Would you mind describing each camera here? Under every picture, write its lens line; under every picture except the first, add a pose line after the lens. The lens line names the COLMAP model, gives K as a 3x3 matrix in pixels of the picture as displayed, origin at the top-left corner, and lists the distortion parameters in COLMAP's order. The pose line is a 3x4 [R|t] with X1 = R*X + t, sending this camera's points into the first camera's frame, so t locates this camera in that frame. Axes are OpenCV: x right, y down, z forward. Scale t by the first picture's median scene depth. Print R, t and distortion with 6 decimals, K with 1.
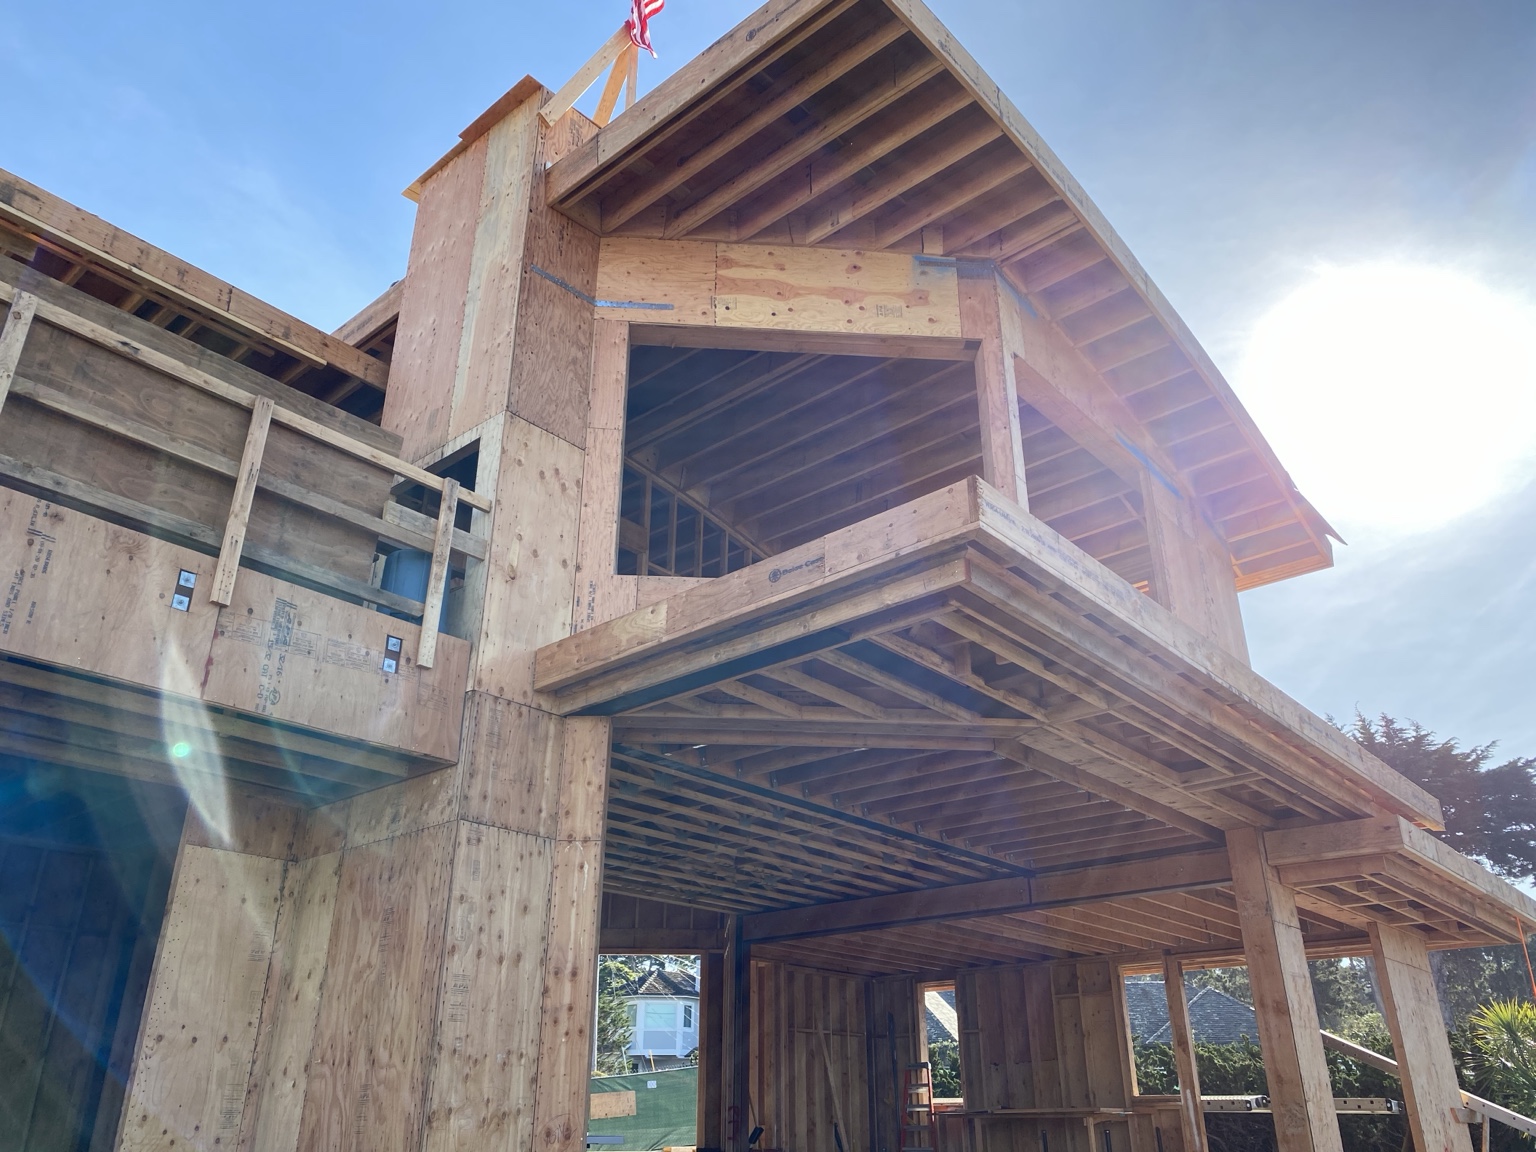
lens RADIAL K [[1157.5, 0, 771.9], [0, 1157.5, 582.1], [0, 0, 1]] dist [0.079725, -0.112003]
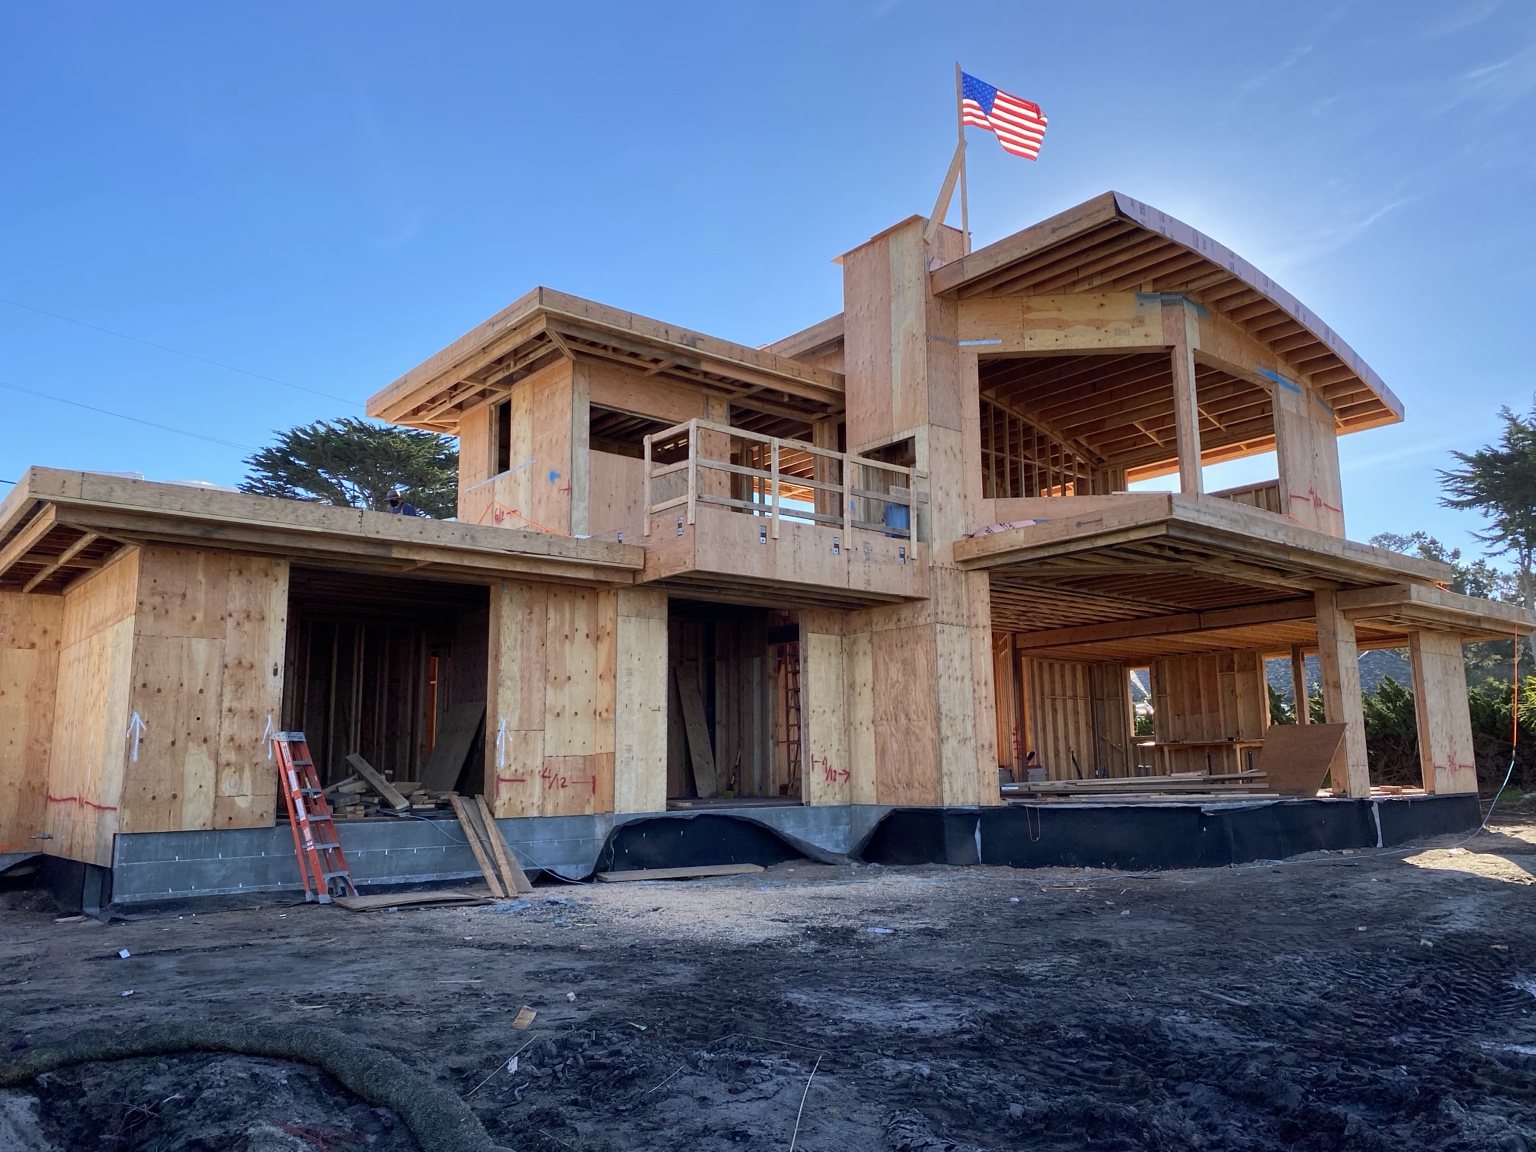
lens RADIAL K [[1157.5, 0, 771.9], [0, 1157.5, 582.1], [0, 0, 1]] dist [0.079725, -0.112003]
pose [[0.986764, -0.036712, -0.157950, -0.192526], [0.078258, 0.960913, 0.265561, -0.451043], [0.142027, -0.274407, 0.951067, -1.072950]]
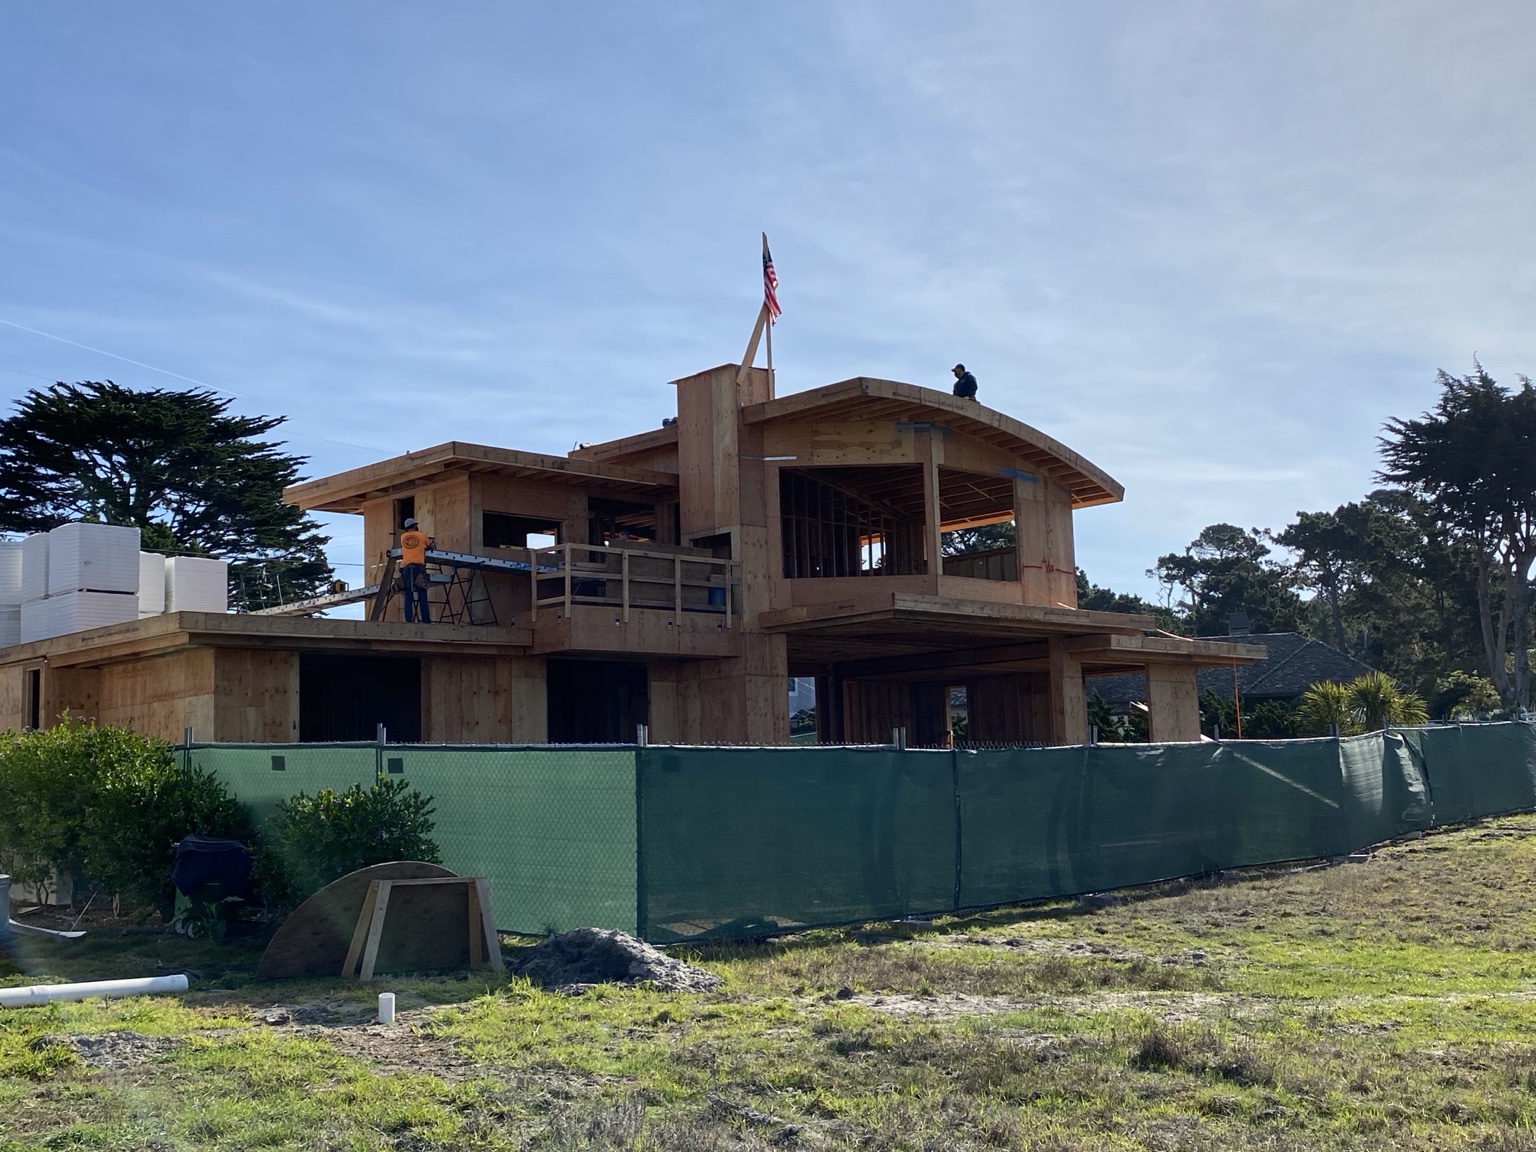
lens RADIAL K [[1684.1, 0, 768.0], [0, 1684.1, 576.0], [0, 0, 1]] dist [0.181796, -0.505395]
pose [[0.996721, -0.041065, -0.069719, 0.108202], [0.060263, 0.951726, 0.300974, -1.239850], [0.053994, -0.304189, 0.951080, -2.840308]]
